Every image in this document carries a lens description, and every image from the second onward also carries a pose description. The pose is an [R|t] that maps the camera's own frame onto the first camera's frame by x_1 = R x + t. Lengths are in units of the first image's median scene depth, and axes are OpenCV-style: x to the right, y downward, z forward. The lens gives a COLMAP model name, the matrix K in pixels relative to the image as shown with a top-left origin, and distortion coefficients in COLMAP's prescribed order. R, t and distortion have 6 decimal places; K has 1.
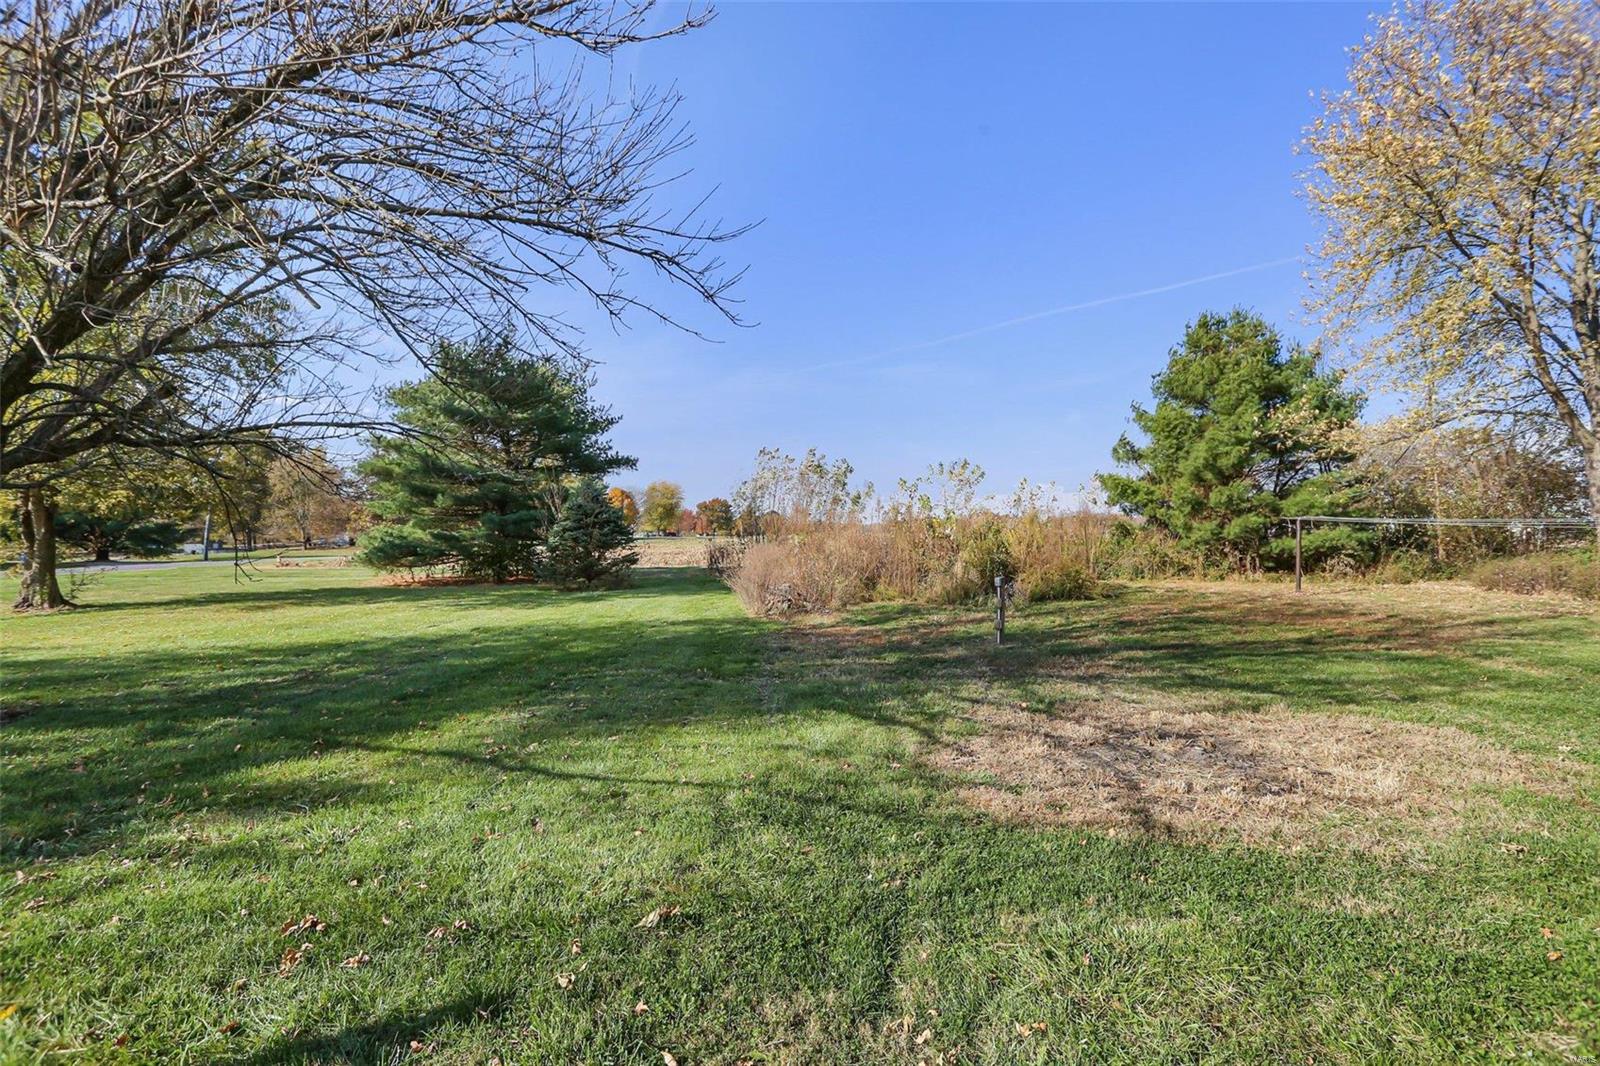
lens RADIAL K [[814.1, 0, 800.0], [0, 814.1, 533.0], [0, 0, 1]] dist [0.000681, 0.000363]
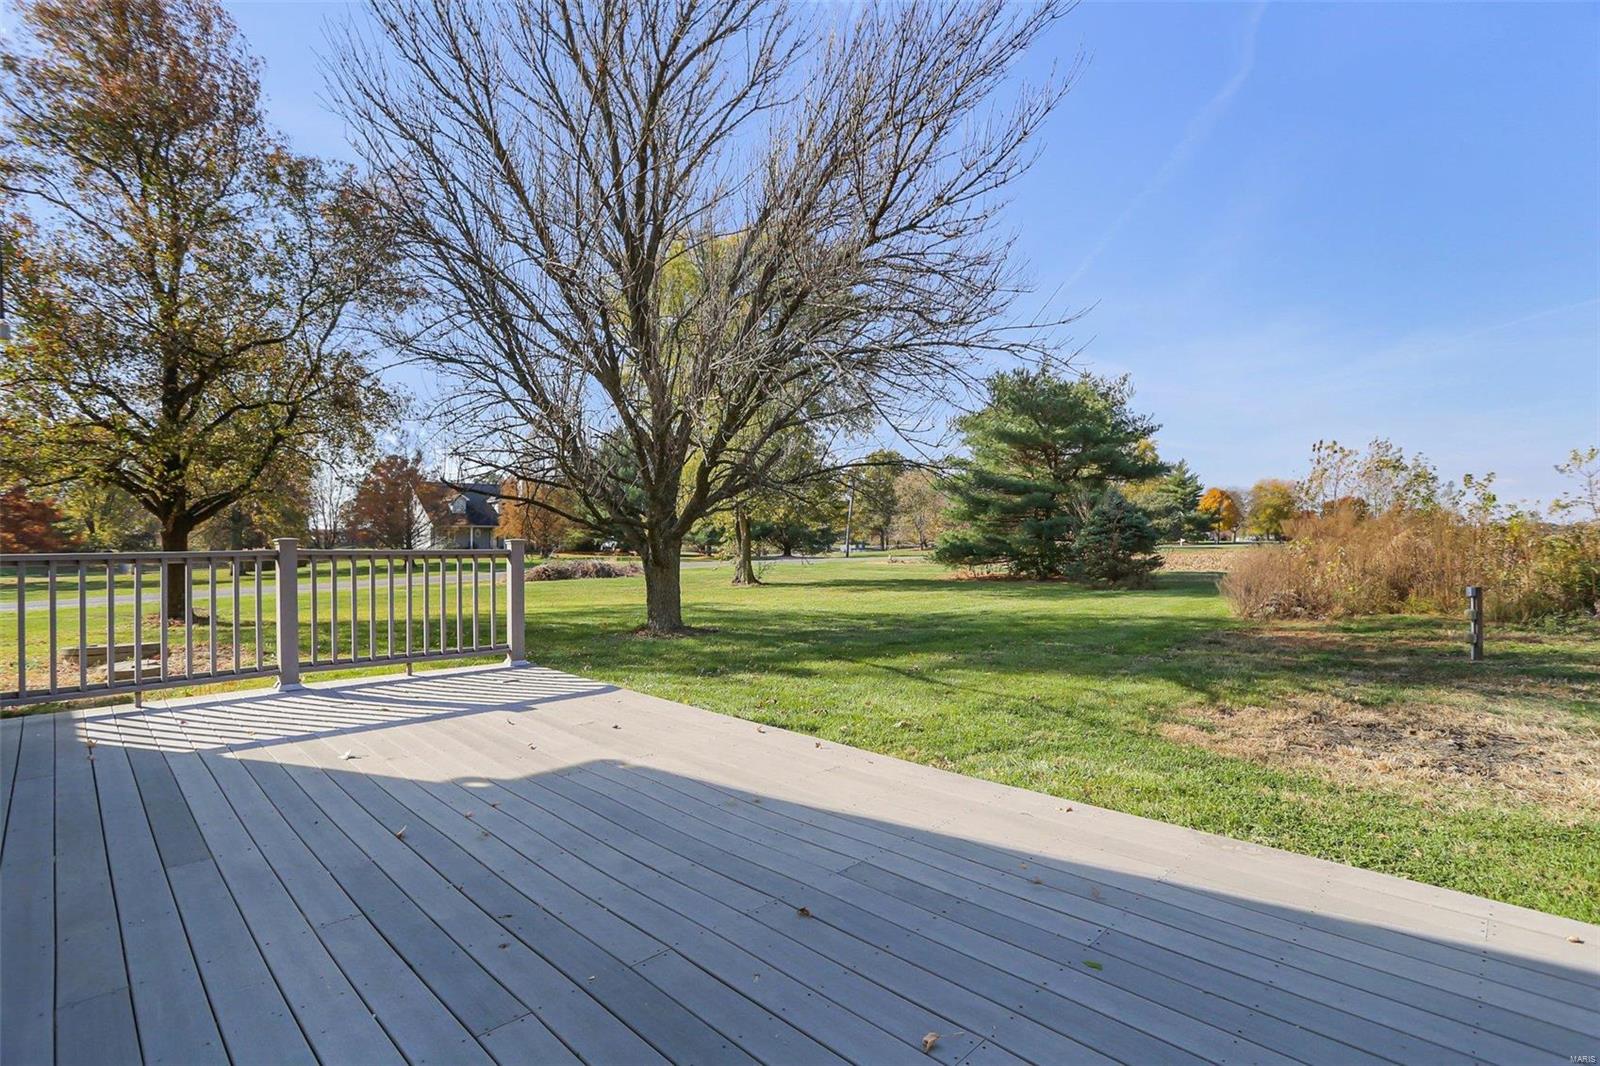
lens RADIAL K [[814.1, 0, 800.0], [0, 814.1, 533.0], [0, 0, 1]] dist [0.000681, 0.000363]
pose [[0.764020, 0.000307, -0.645192, 0.108967], [-0.003233, 0.999989, -0.003353, -0.000231], [0.645184, 0.004648, 0.764013, -0.085394]]
